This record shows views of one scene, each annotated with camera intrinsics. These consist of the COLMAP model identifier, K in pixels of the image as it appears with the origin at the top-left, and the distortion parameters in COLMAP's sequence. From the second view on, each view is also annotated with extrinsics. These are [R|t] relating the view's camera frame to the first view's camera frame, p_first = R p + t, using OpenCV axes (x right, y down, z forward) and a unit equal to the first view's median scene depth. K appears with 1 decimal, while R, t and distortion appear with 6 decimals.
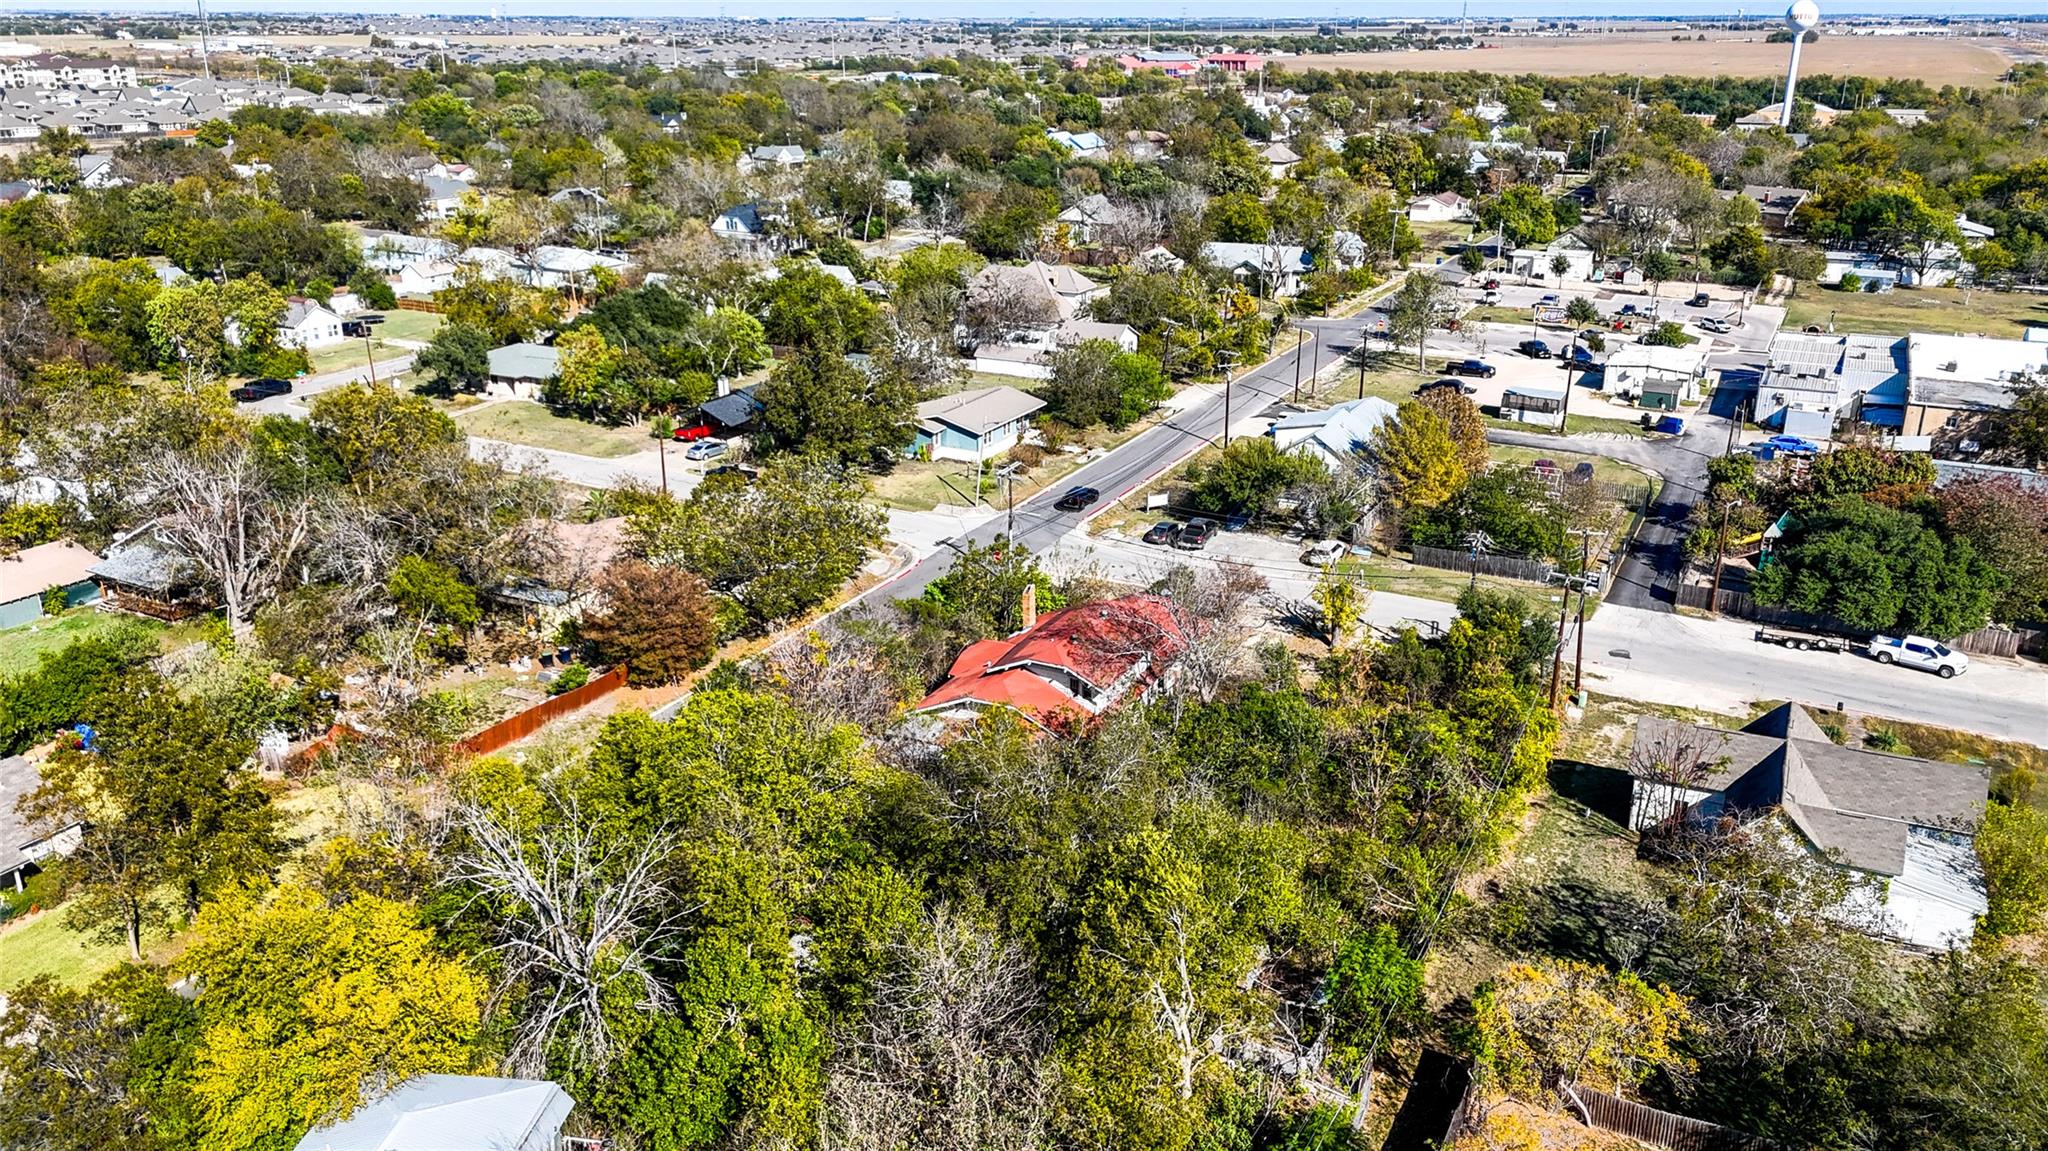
lens RADIAL K [[1539.7, 0, 1030.7], [0, 1539.7, 540.6], [0, 0, 1]] dist [0.073777, -0.089502]
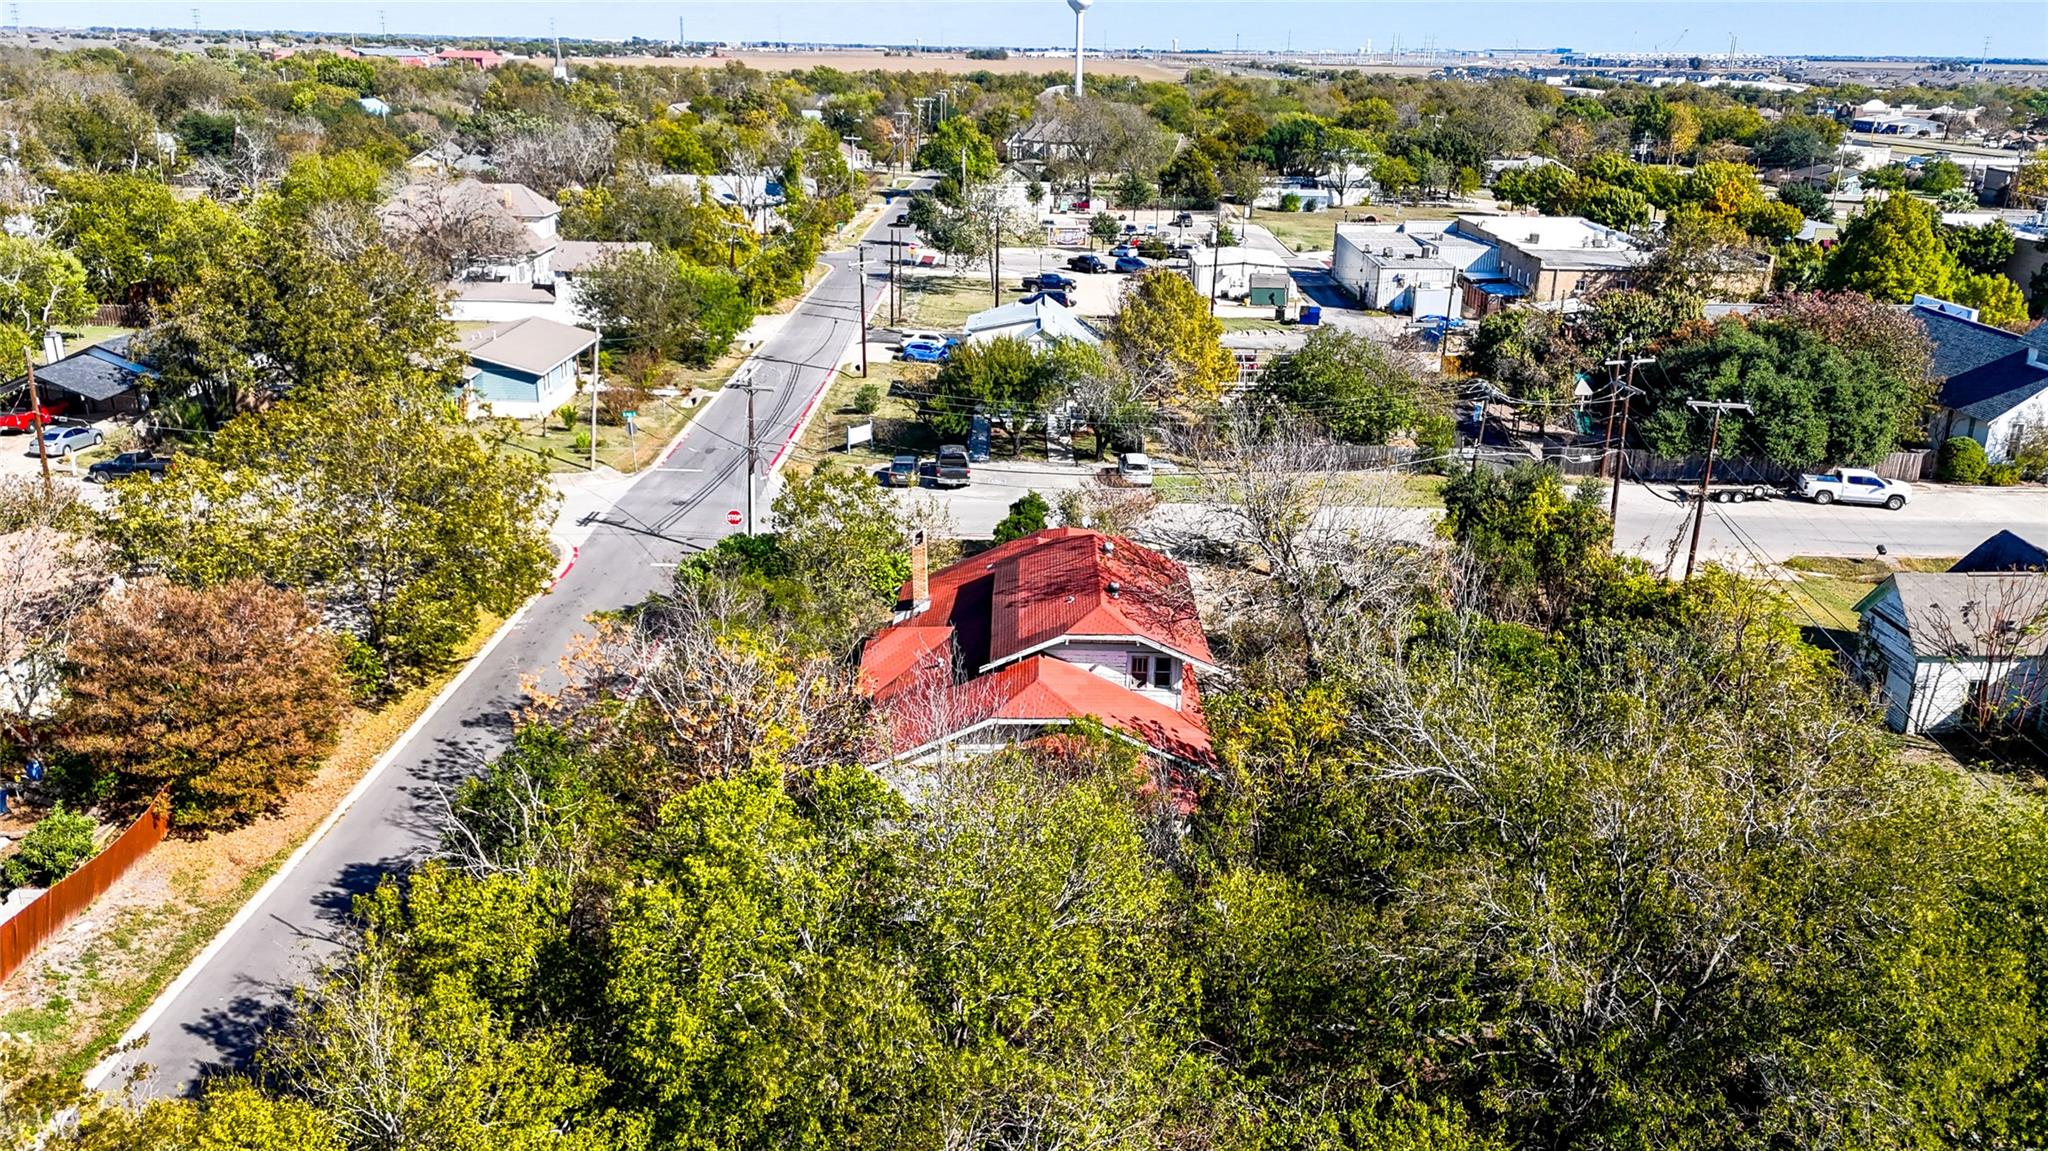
lens RADIAL K [[1555.2, 0, 1032.3], [0, 1555.2, 571.9], [0, 0, 1]] dist [0.049712, -0.036665]
pose [[0.892025, -0.133836, 0.431716, -0.137287], [0.130895, 0.990718, 0.036674, 0.017560], [-0.432617, 0.023795, 0.901264, 0.269235]]
